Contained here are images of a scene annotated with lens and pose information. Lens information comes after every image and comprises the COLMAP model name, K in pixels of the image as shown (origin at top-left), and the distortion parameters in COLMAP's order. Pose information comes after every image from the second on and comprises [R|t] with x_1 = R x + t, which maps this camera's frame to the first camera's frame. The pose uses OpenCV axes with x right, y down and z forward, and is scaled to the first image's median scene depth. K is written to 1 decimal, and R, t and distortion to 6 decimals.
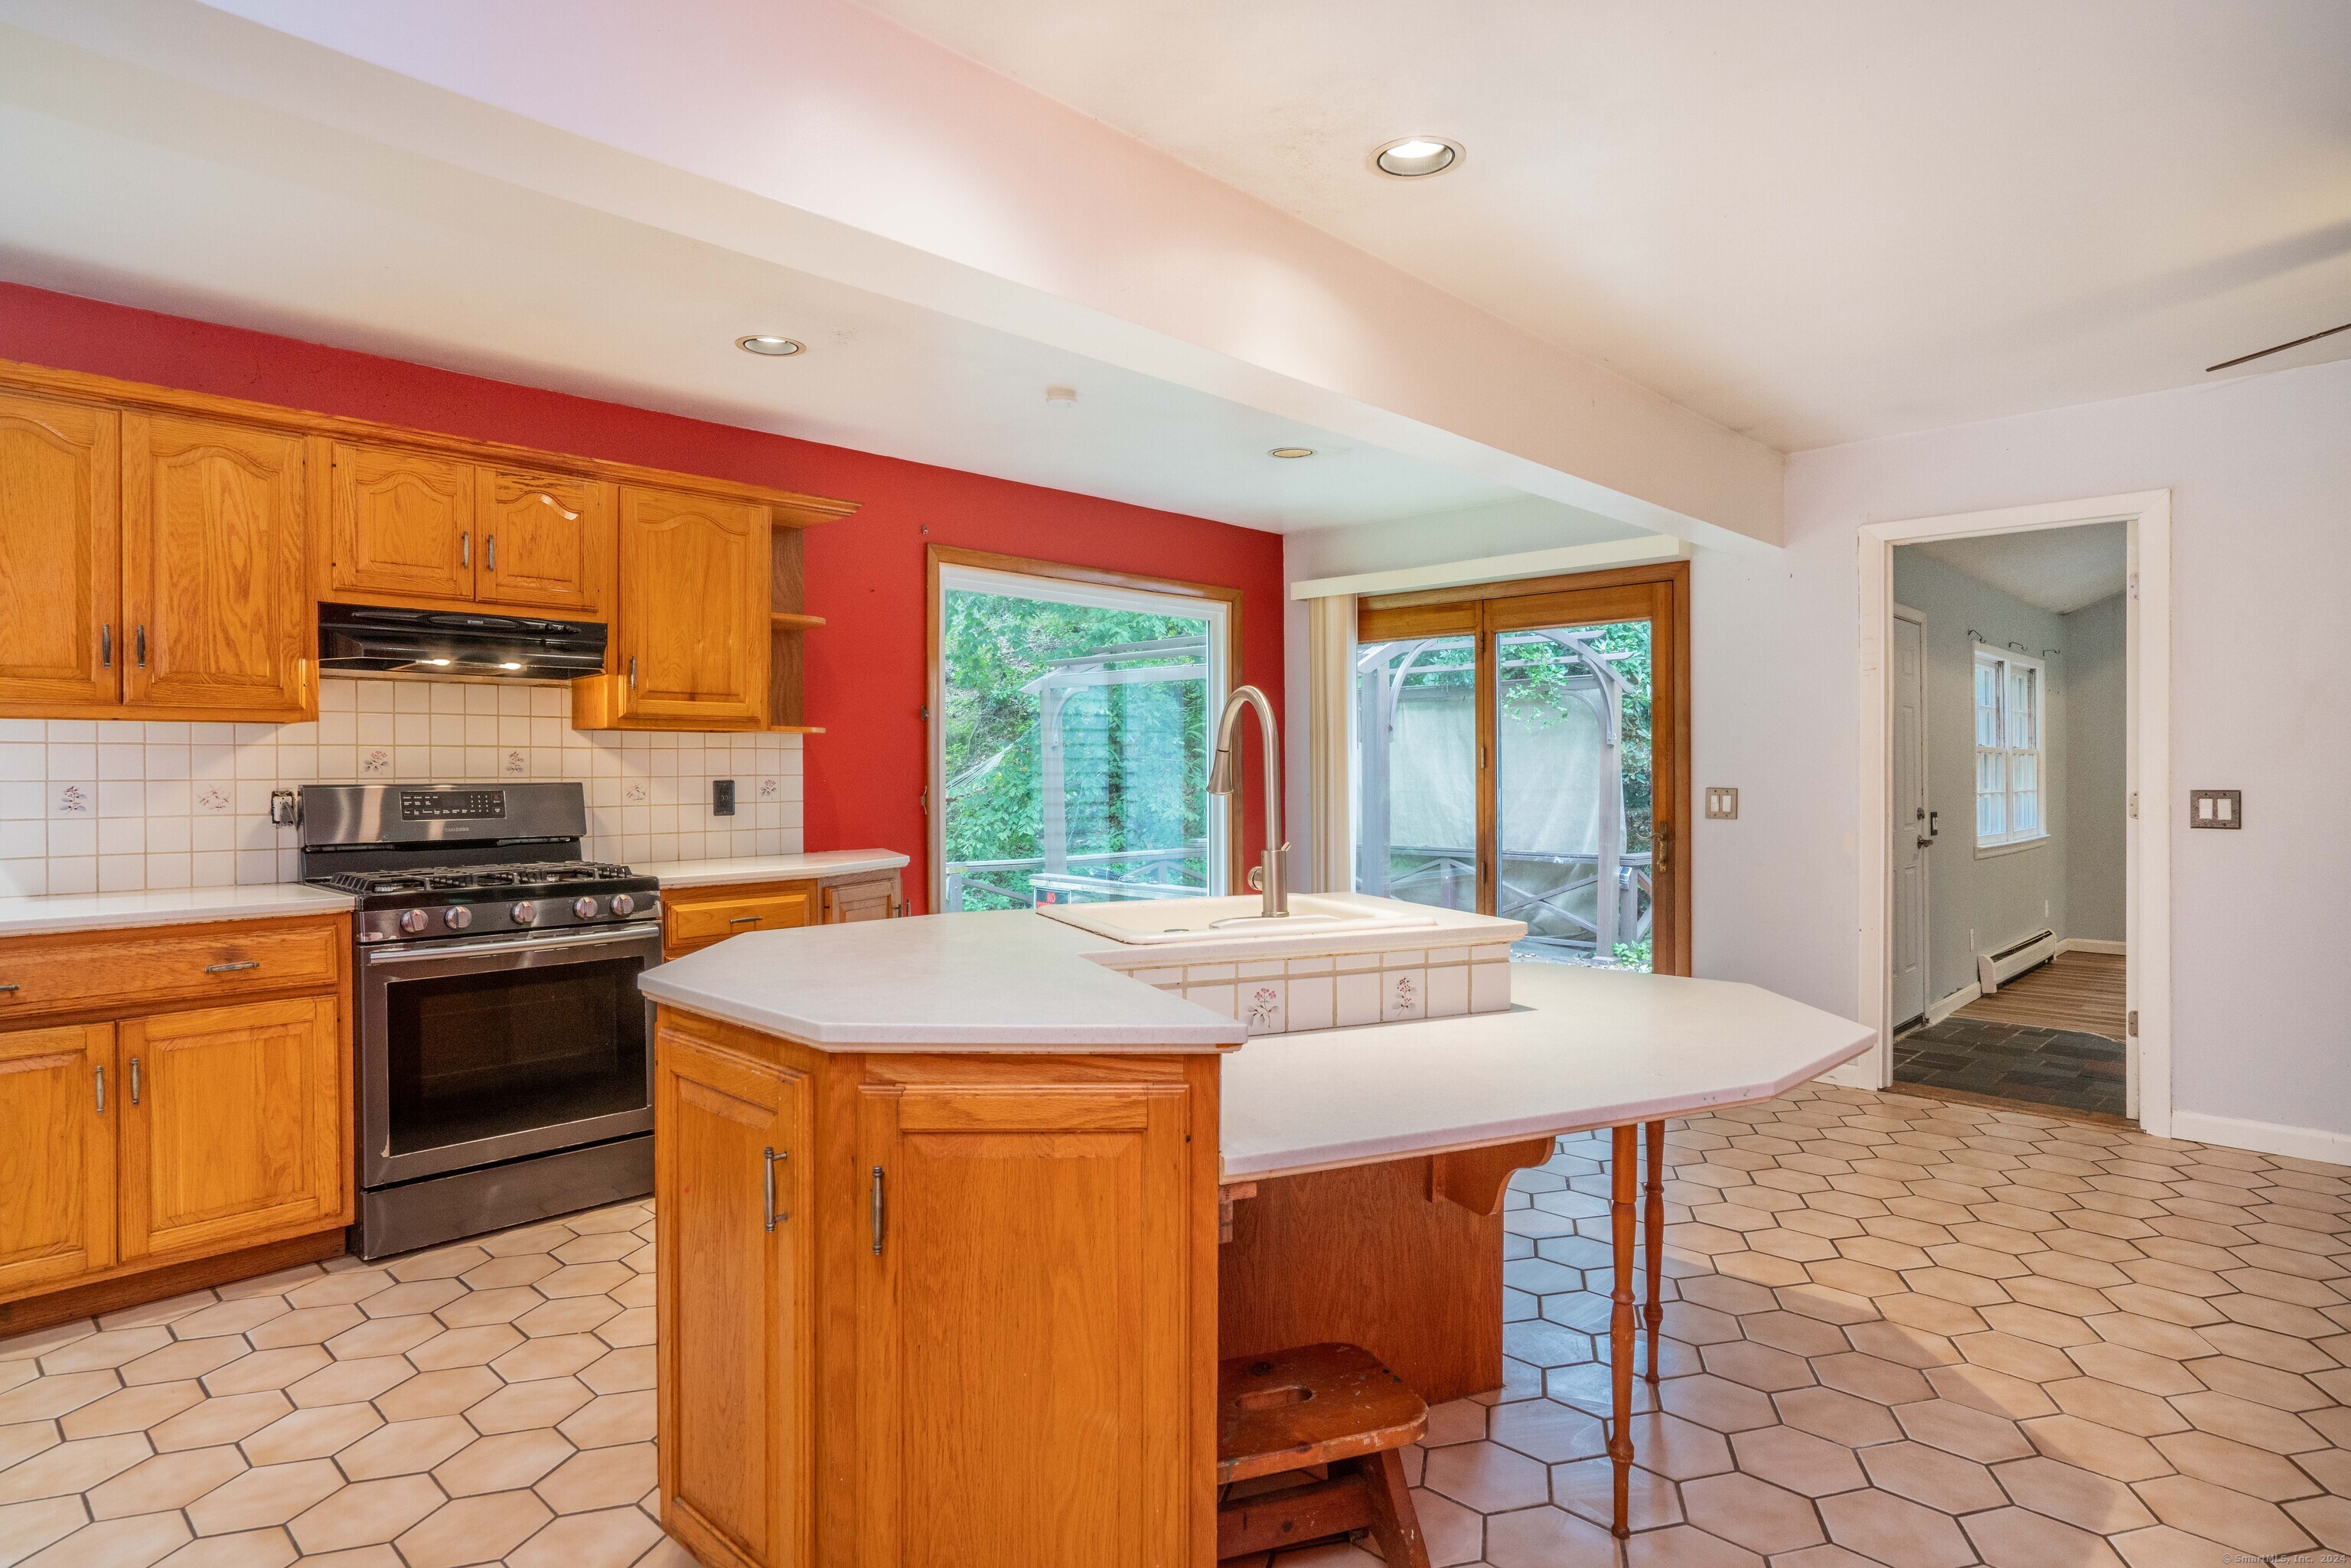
lens RADIAL K [[1270.4, 0, 1172.4], [0, 1270.4, 778.3], [0, 0, 1]] dist [-0.030346, 0.020186]
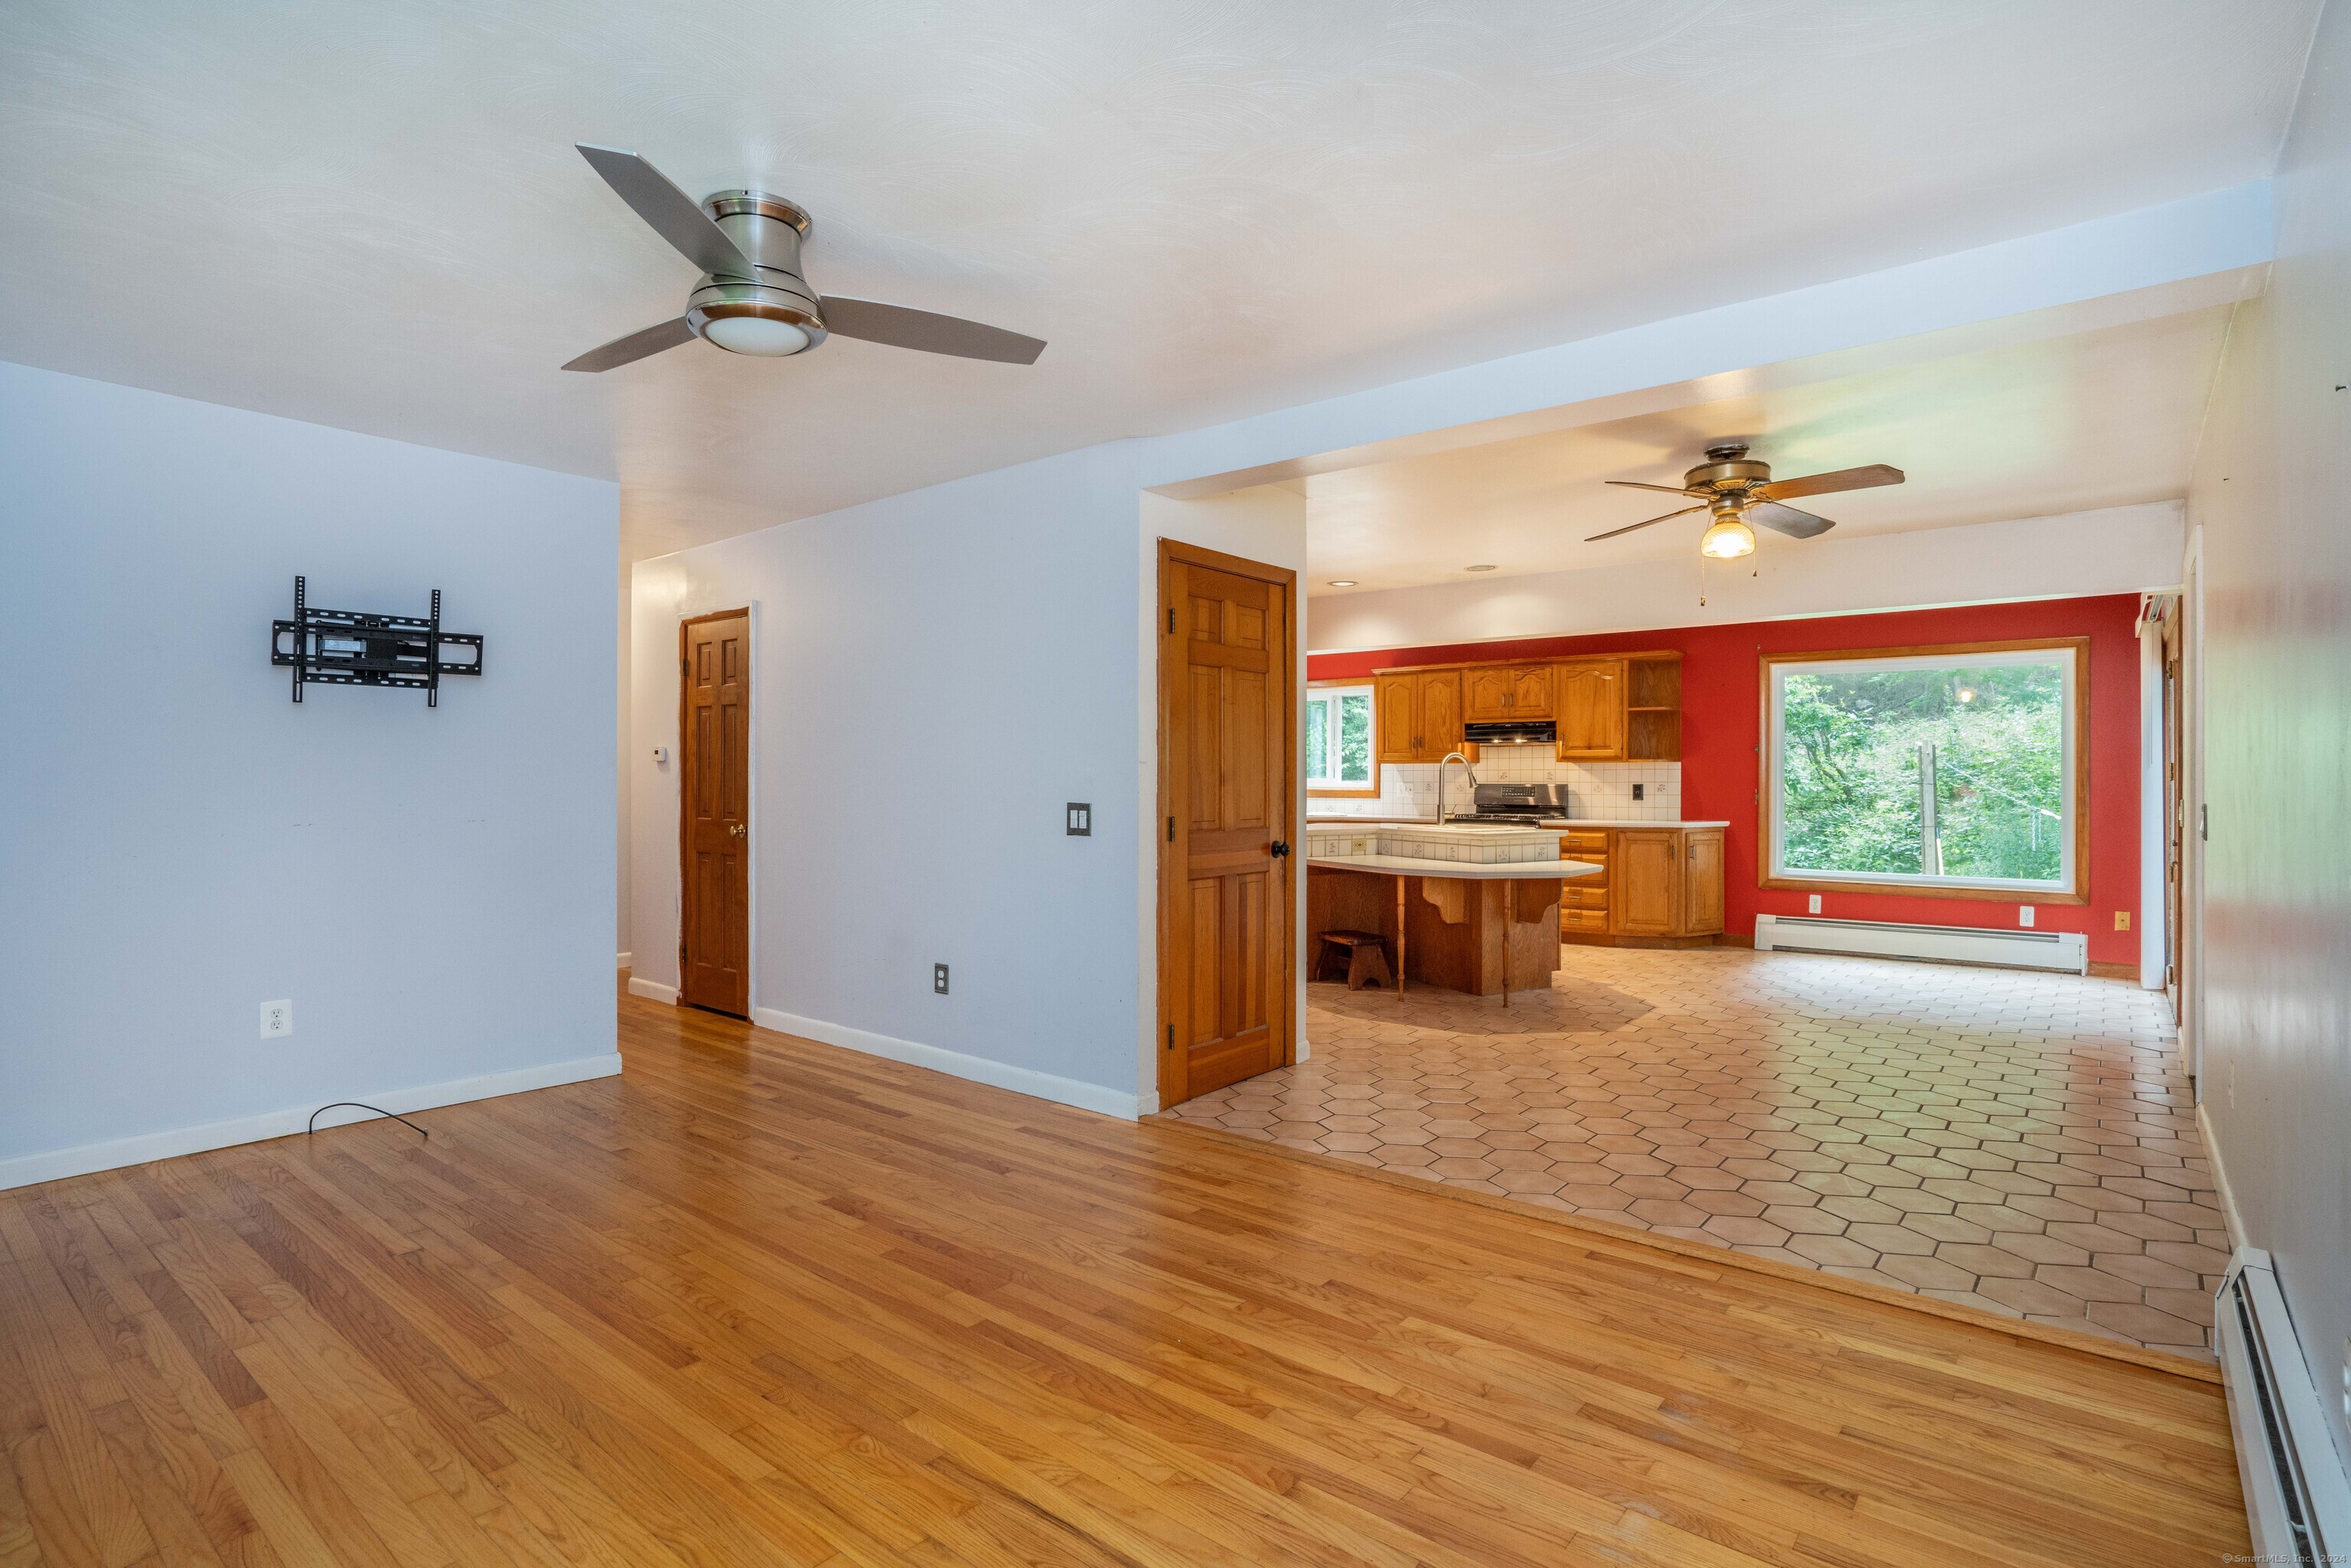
lens RADIAL K [[1167.3, 0, 1165.0], [0, 1167.3, 780.6], [0, 0, 1]] dist [-0.031435, 0.012863]
pose [[0.071352, 0.004194, -0.997442, 1.904203], [-0.008040, 0.999961, 0.003629, -0.006208], [0.997419, 0.007760, 0.071383, 0.066852]]
